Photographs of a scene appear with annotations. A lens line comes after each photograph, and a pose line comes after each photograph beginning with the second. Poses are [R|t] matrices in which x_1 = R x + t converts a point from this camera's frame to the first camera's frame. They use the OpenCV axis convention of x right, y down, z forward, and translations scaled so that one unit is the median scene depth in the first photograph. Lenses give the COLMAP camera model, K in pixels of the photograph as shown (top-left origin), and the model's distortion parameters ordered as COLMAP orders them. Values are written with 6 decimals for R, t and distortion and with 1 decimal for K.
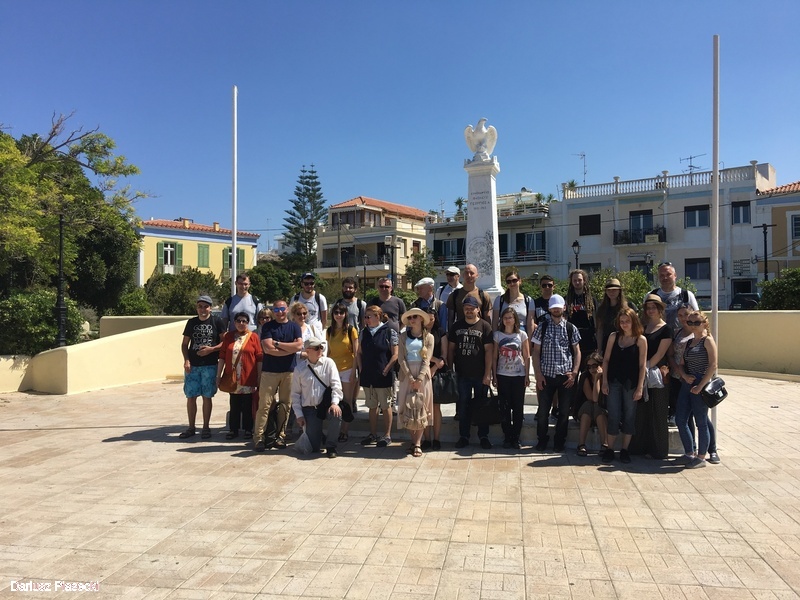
lens RADIAL K [[684.5, 0, 397.1], [0, 684.5, 298.7], [0, 0, 1]] dist [0.091737, -0.158813]
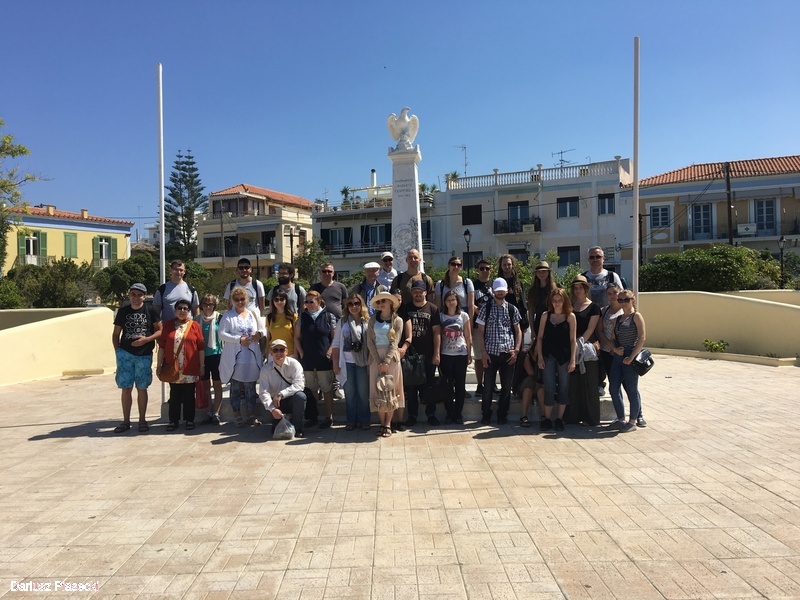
lens RADIAL K [[684.5, 0, 397.1], [0, 684.5, 298.7], [0, 0, 1]] dist [0.091737, -0.158813]
pose [[0.982395, -0.017368, 0.186008, -0.104360], [0.014703, 0.999769, 0.015694, 0.007592], [-0.186238, -0.012683, 0.982423, -0.008320]]
